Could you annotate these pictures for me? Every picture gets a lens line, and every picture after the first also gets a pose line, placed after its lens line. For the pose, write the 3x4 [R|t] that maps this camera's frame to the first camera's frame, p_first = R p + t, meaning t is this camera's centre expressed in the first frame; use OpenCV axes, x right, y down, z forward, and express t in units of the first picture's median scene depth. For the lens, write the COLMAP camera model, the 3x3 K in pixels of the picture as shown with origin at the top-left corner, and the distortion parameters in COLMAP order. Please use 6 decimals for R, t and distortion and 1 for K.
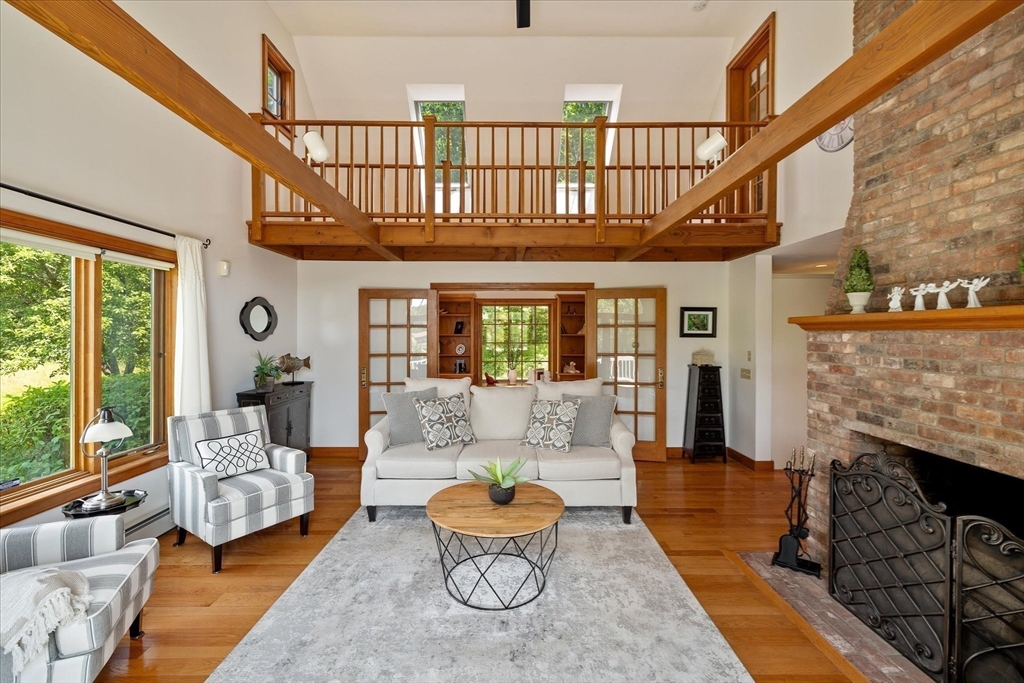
lens RADIAL K [[432.6, 0, 513.8], [0, 432.6, 335.9], [0, 0, 1]] dist [0.001833, 0.000261]
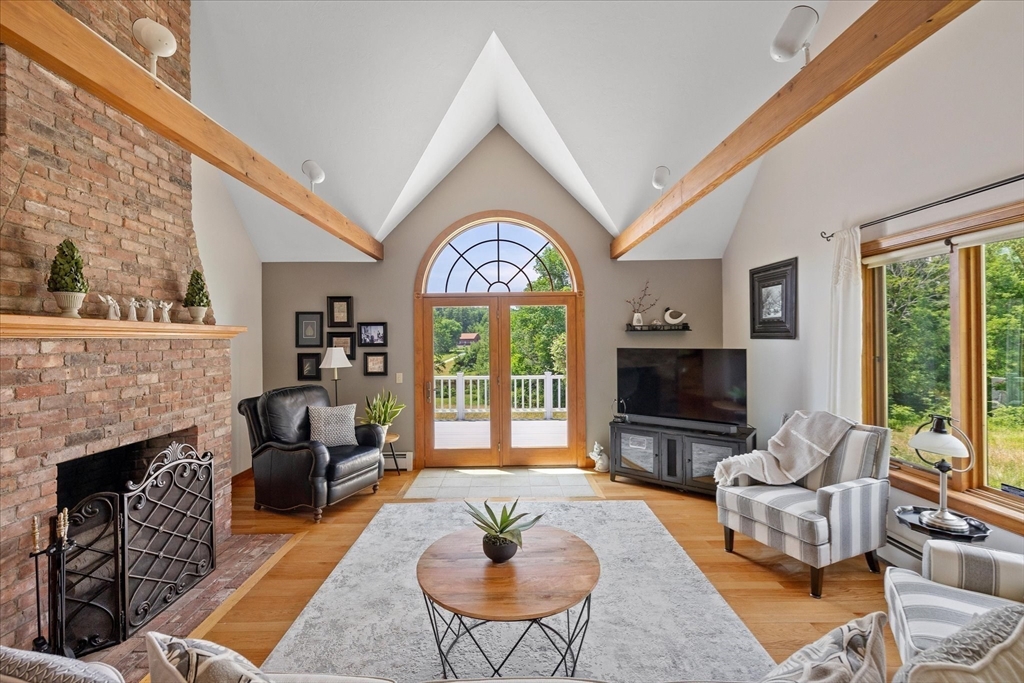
lens RADIAL K [[432.6, 0, 513.8], [0, 432.6, 335.9], [0, 0, 1]] dist [0.001833, 0.000261]
pose [[-0.999928, 0.008749, -0.008157, -0.048757], [0.008751, 0.999962, -0.000165, -0.008893], [0.008155, -0.000236, -0.999967, 1.774803]]
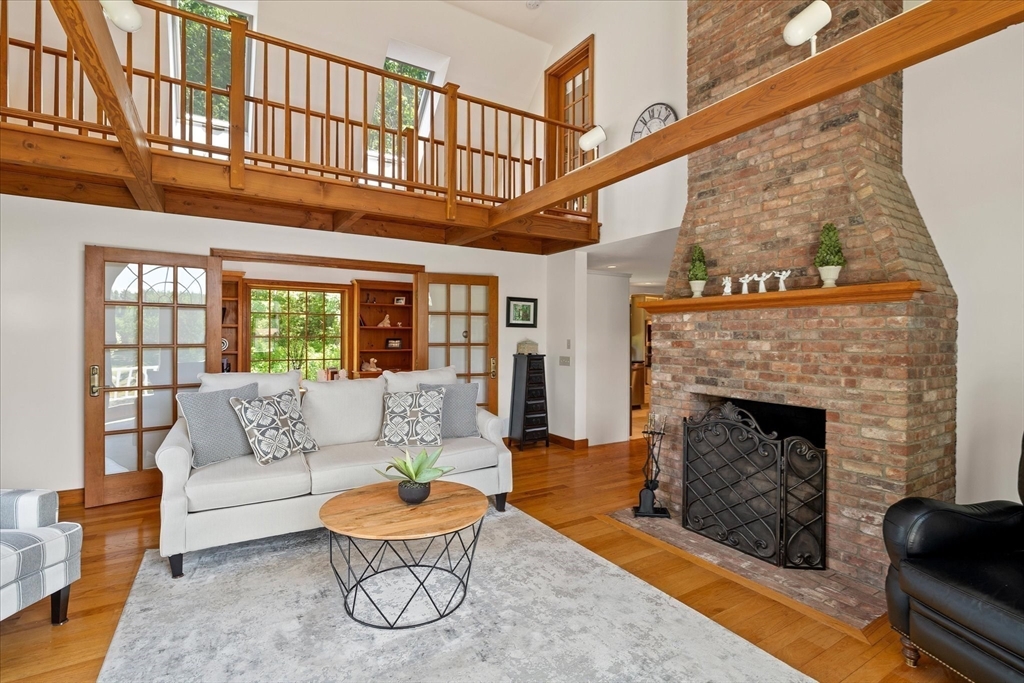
lens RADIAL K [[478.2, 0, 515.6], [0, 478.2, 338.4], [0, 0, 1]] dist [-0.004449, 0.000179]
pose [[0.854479, 0.002296, 0.519482, -0.350654], [-0.000915, 0.999995, -0.002915, 0.066912], [-0.519486, 0.002016, 0.854477, 0.094471]]
